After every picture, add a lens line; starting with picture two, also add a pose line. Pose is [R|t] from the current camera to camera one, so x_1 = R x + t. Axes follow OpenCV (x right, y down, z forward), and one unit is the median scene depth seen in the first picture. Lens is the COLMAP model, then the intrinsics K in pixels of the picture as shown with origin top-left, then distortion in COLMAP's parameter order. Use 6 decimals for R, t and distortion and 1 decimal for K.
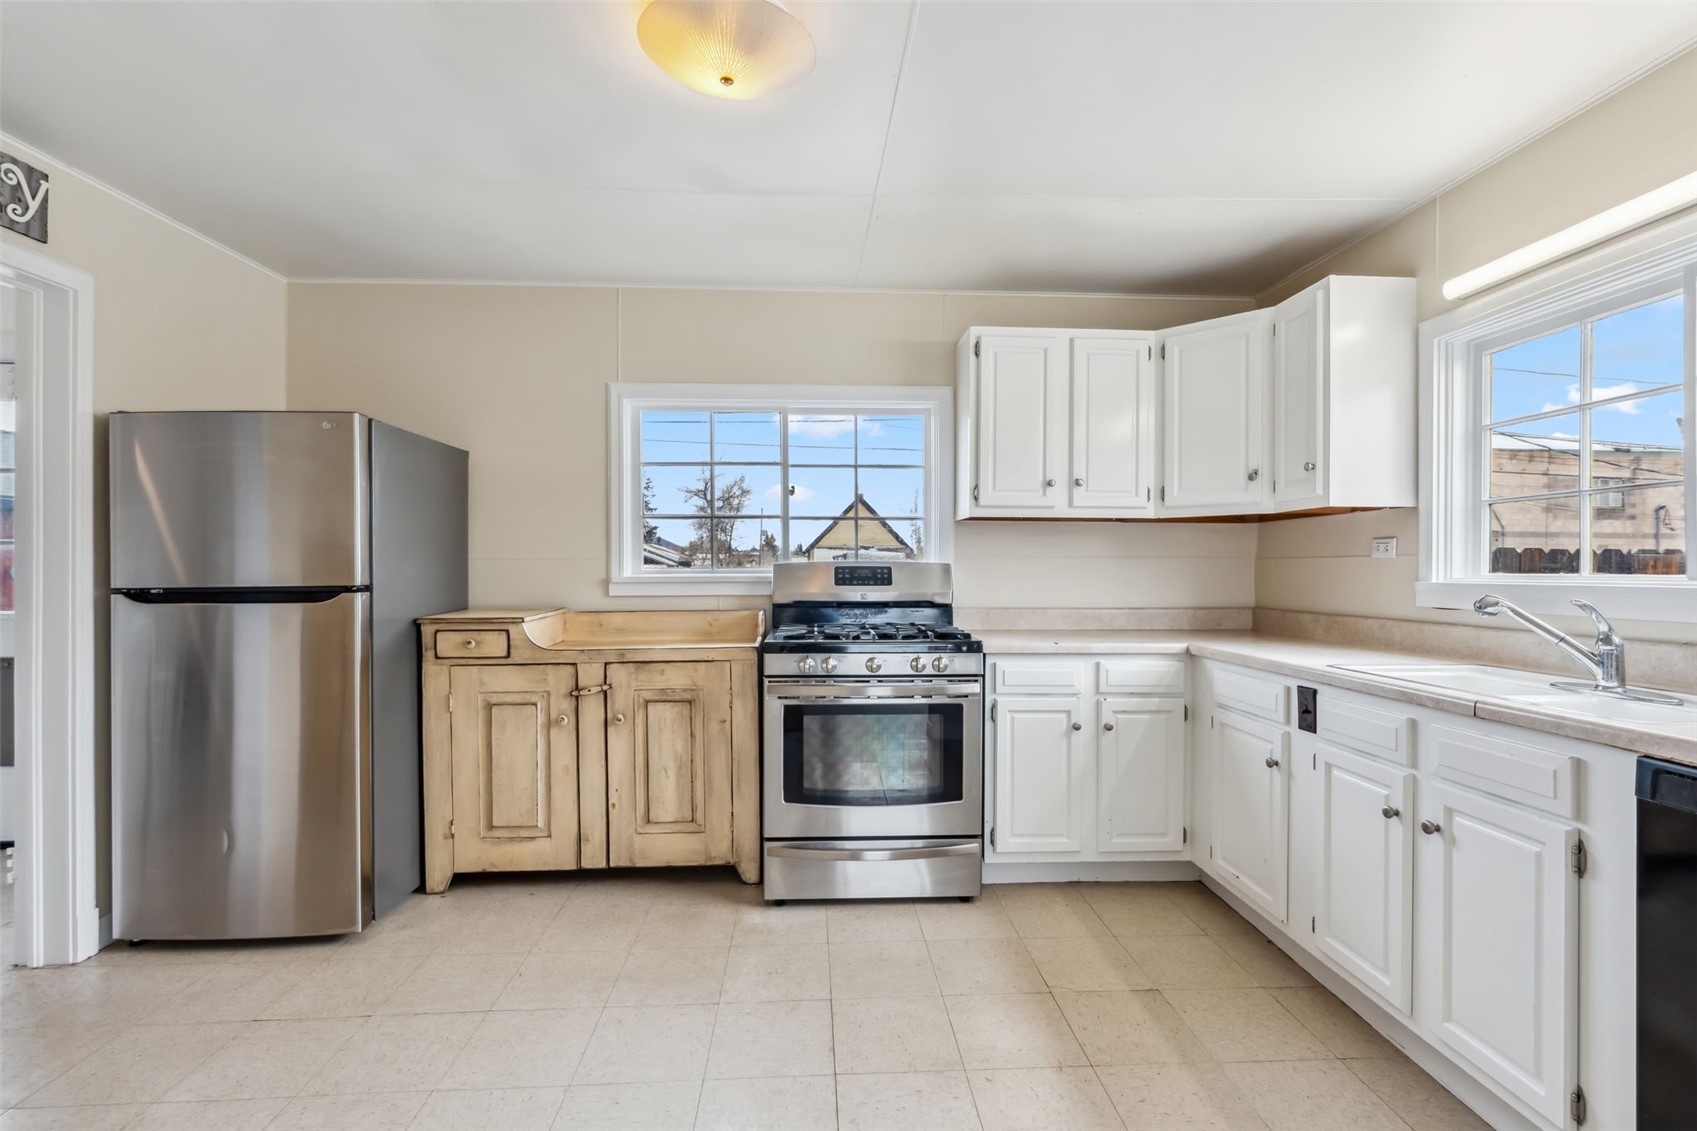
lens RADIAL K [[753.6, 0, 849.3], [0, 753.6, 561.4], [0, 0, 1]] dist [-0.013190, 0.004318]
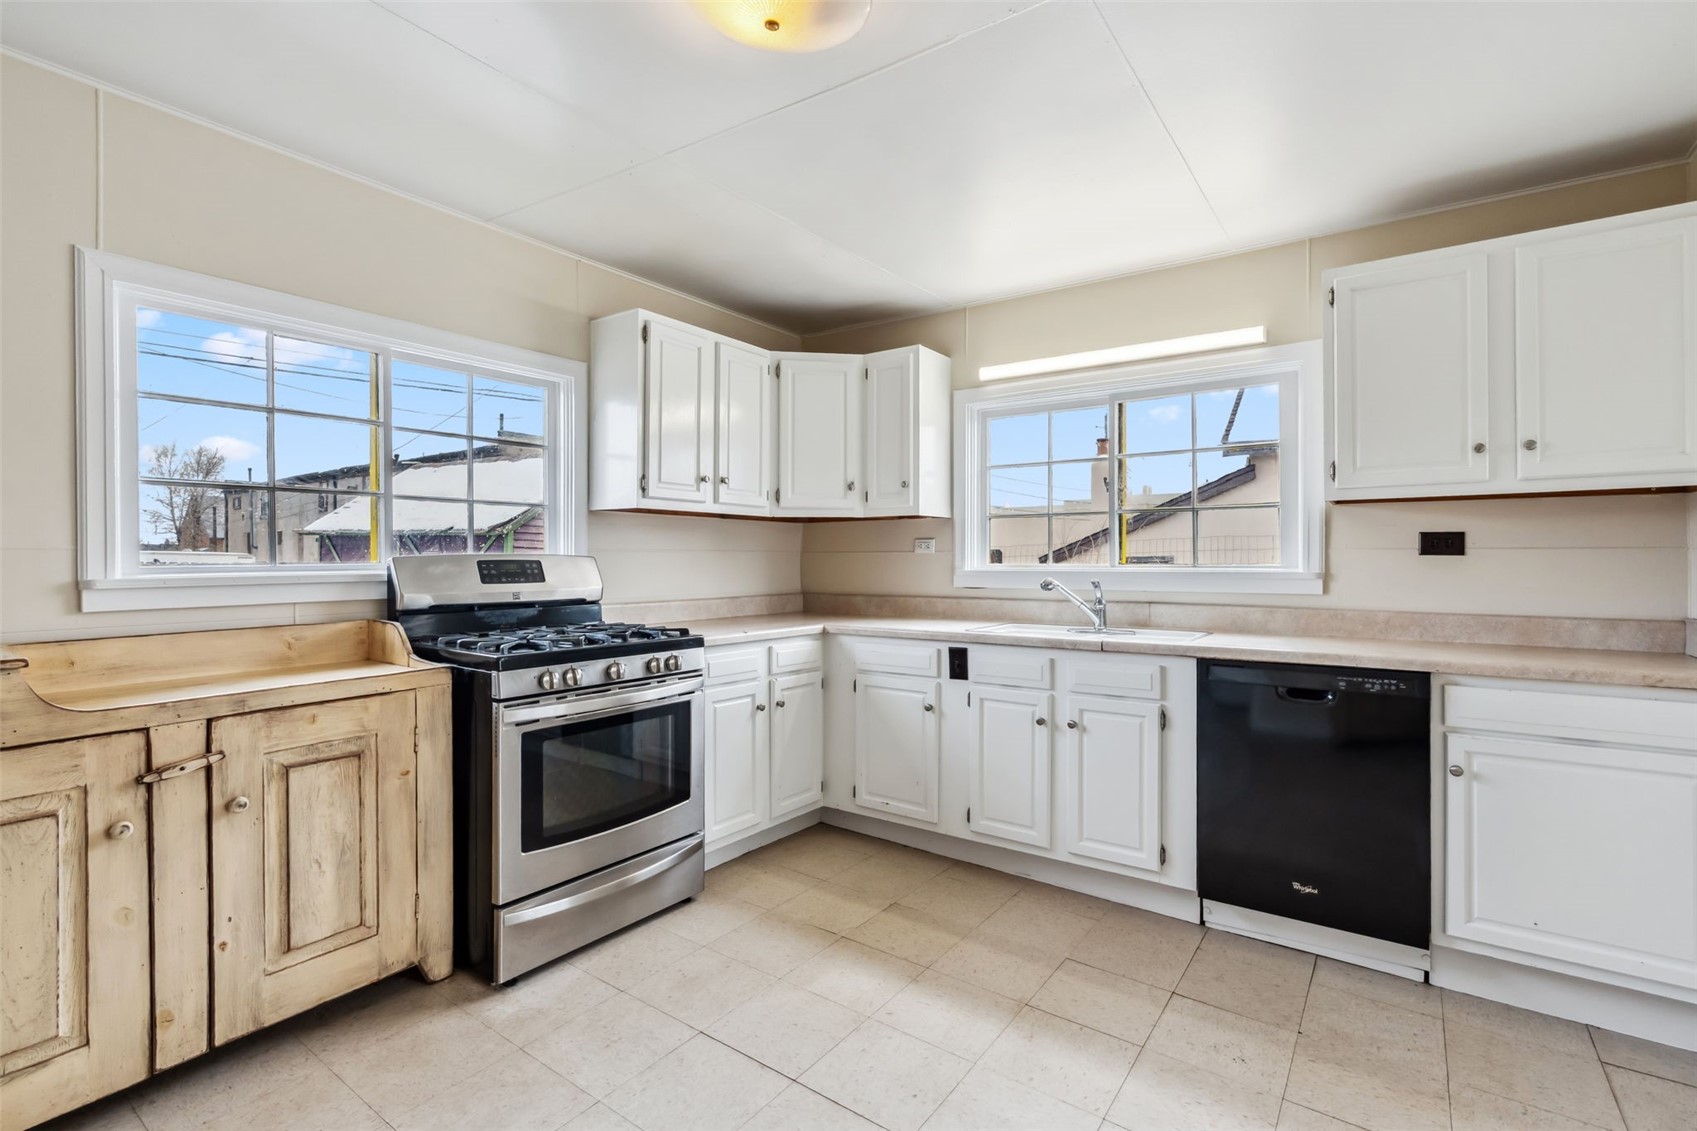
lens RADIAL K [[768.3, 0, 852.3], [0, 768.3, 552.9], [0, 0, 1]] dist [-0.015057, 0.004998]
pose [[0.634678, 0.003609, 0.772768, -0.469946], [-0.005432, 0.999985, -0.000209, -0.003927], [-0.772757, -0.004065, 0.634689, 0.195962]]
